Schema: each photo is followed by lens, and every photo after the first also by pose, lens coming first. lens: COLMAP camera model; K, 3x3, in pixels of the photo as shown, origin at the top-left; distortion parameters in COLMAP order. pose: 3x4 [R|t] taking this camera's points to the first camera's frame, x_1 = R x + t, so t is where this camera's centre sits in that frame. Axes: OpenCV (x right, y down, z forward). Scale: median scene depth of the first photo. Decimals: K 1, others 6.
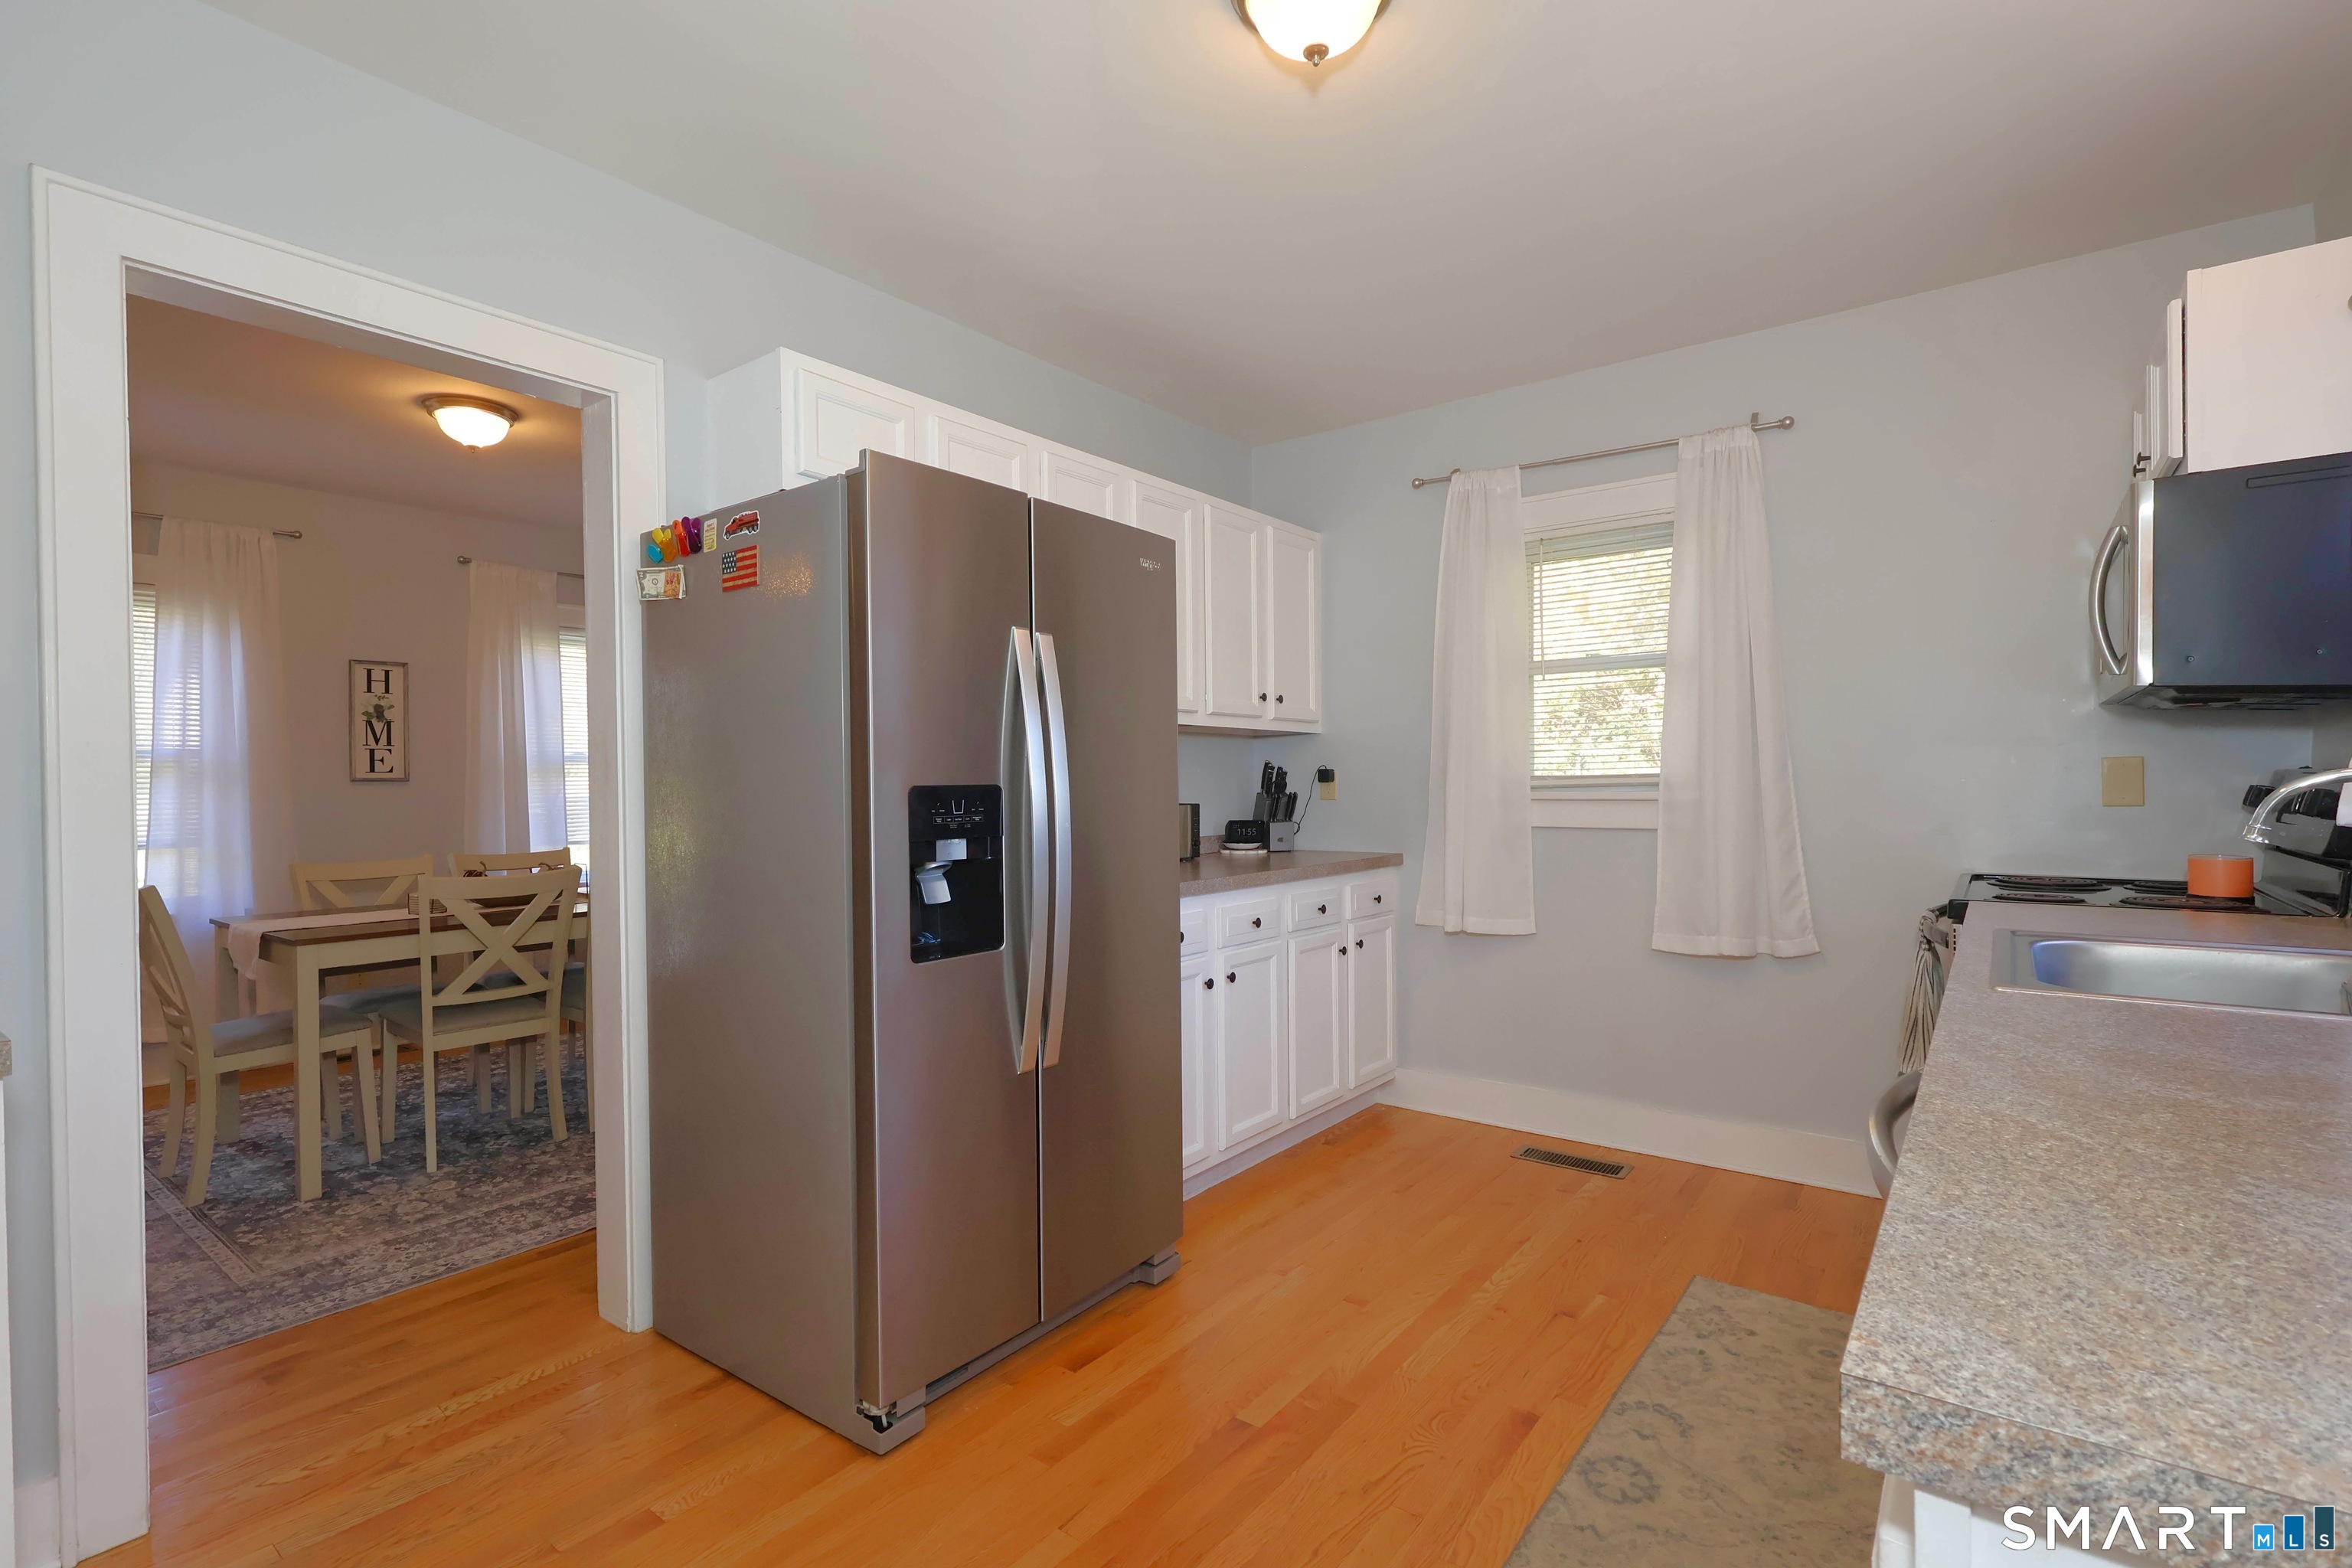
lens RADIAL K [[1087.2, 0, 1168.3], [0, 1087.2, 789.9], [0, 0, 1]] dist [-0.001550, -0.000060]
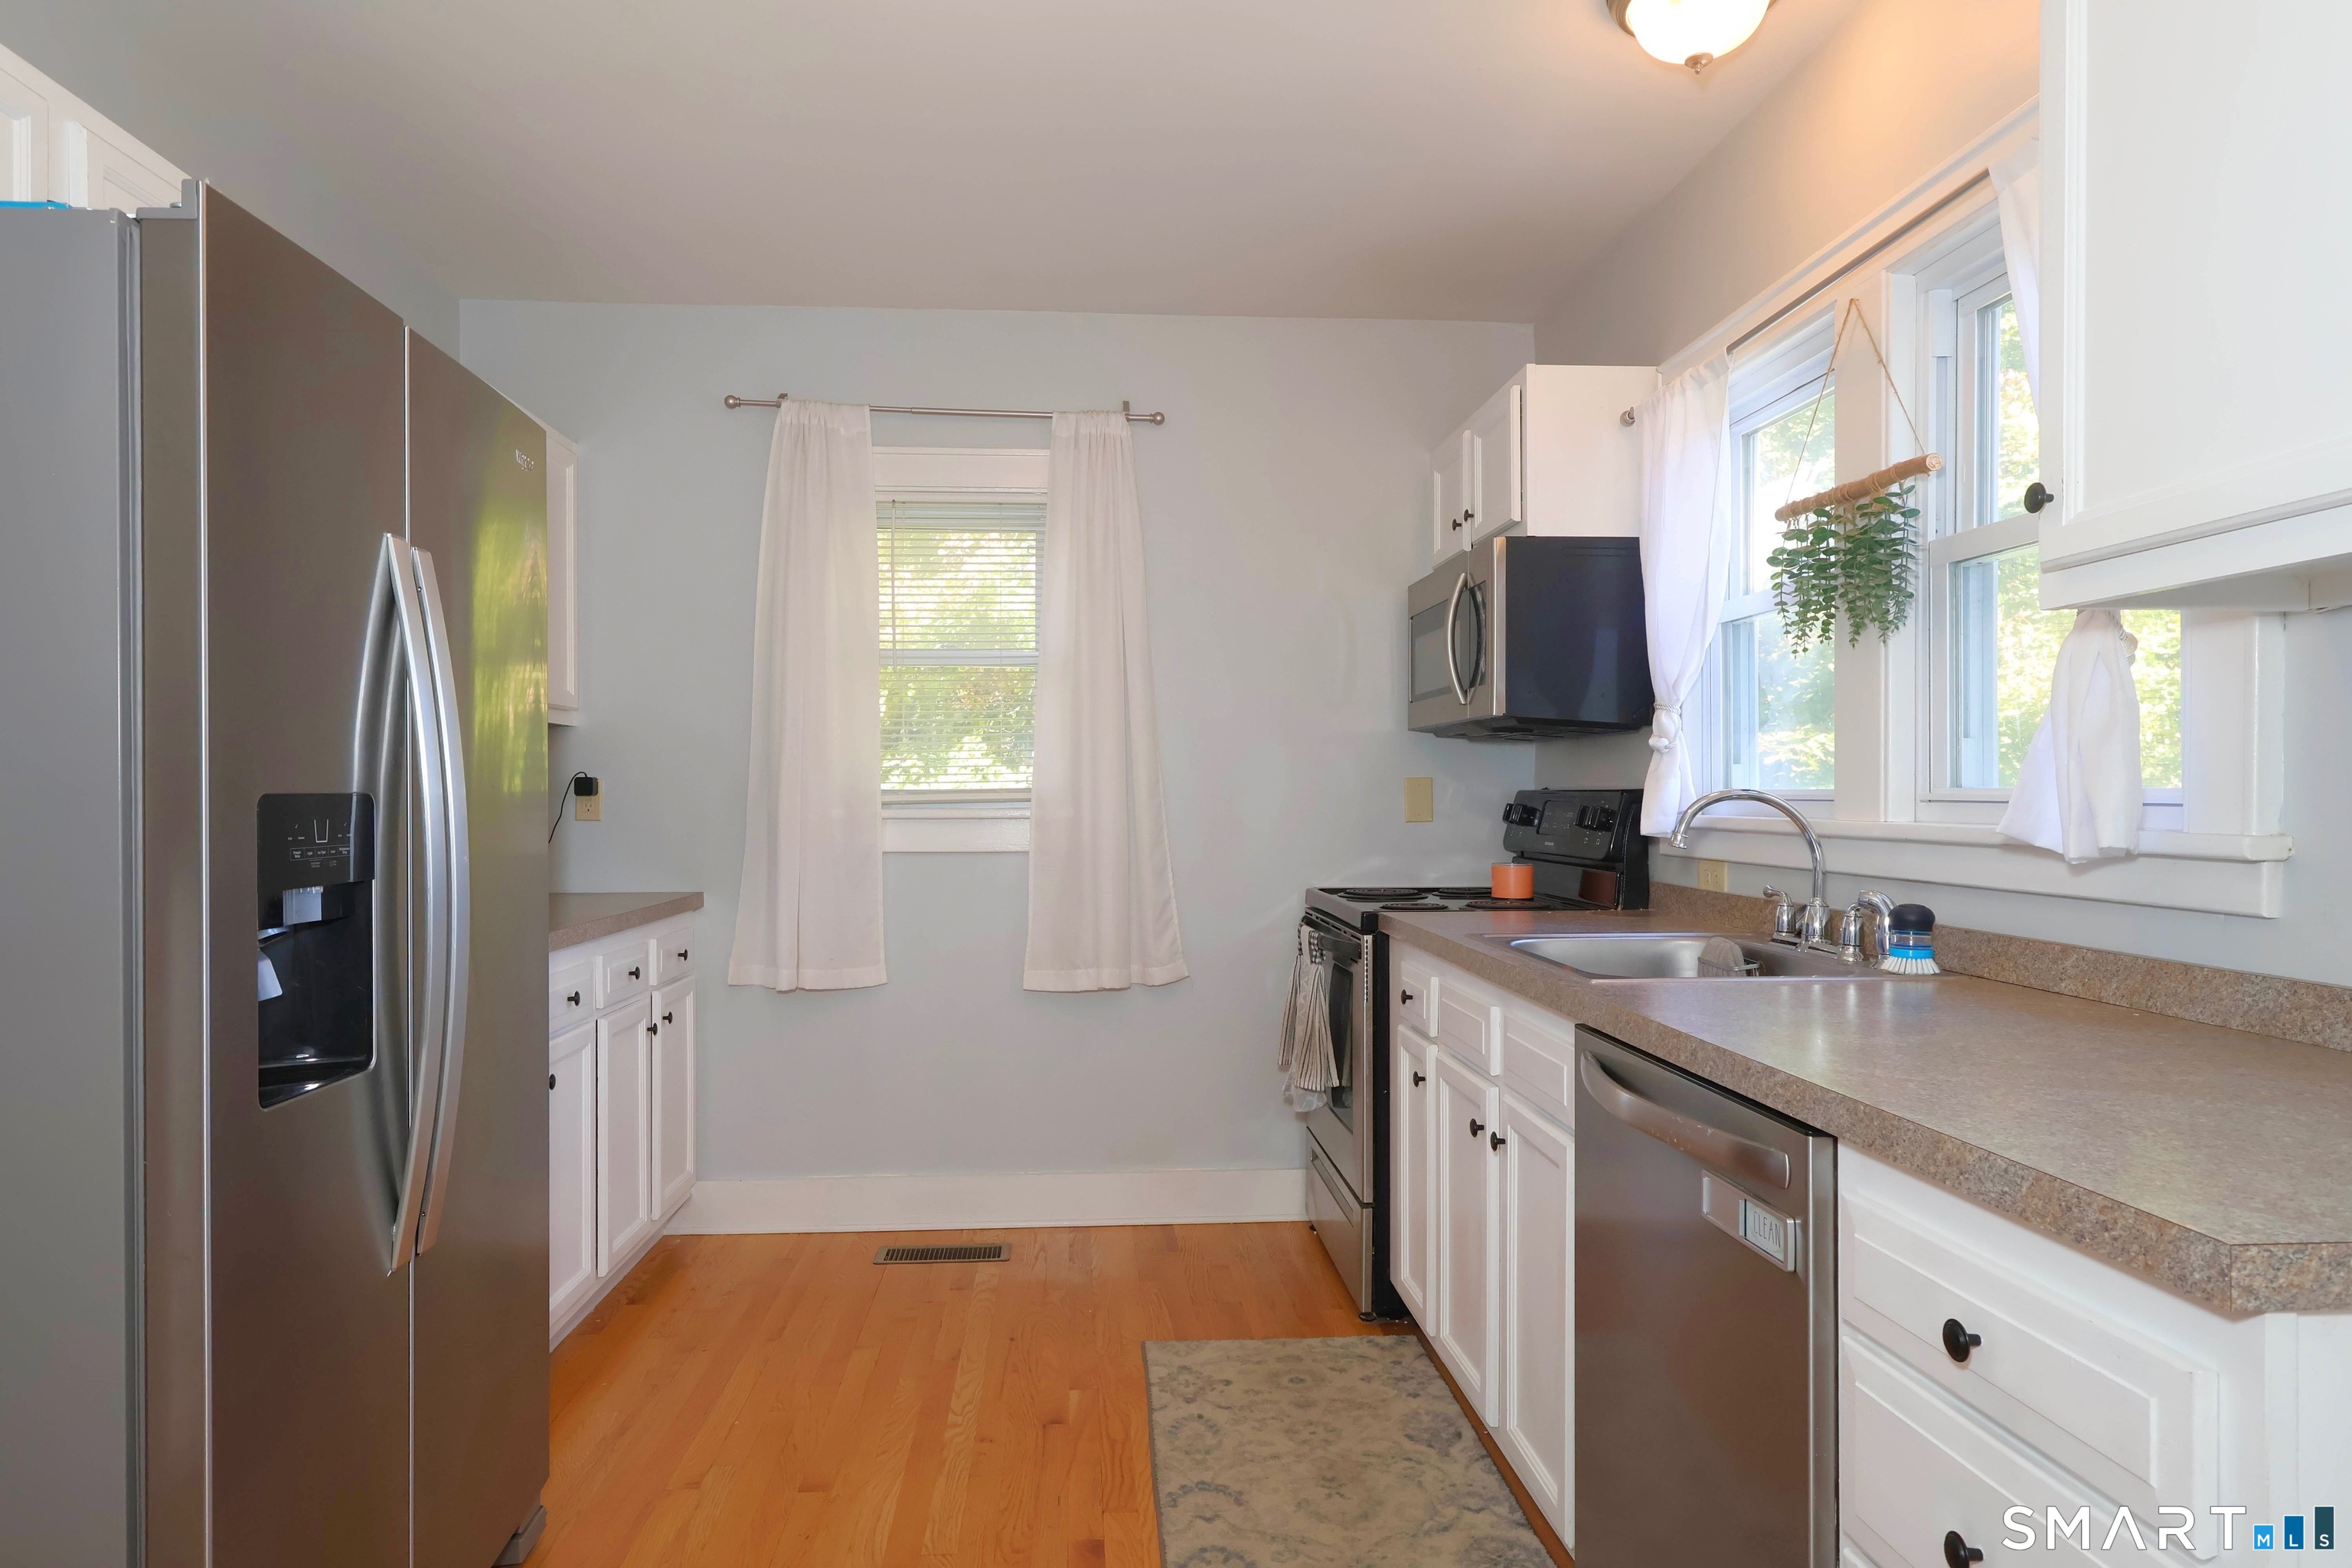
lens RADIAL K [[1385.2, 0, 1183.1], [0, 1385.2, 790.6], [0, 0, 1]] dist [-0.006839, 0.002622]
pose [[0.747506, 0.010106, 0.664179, -0.240424], [-0.000698, 0.999896, -0.014429, 0.003256], [-0.664255, 0.010323, 0.747435, 0.100991]]
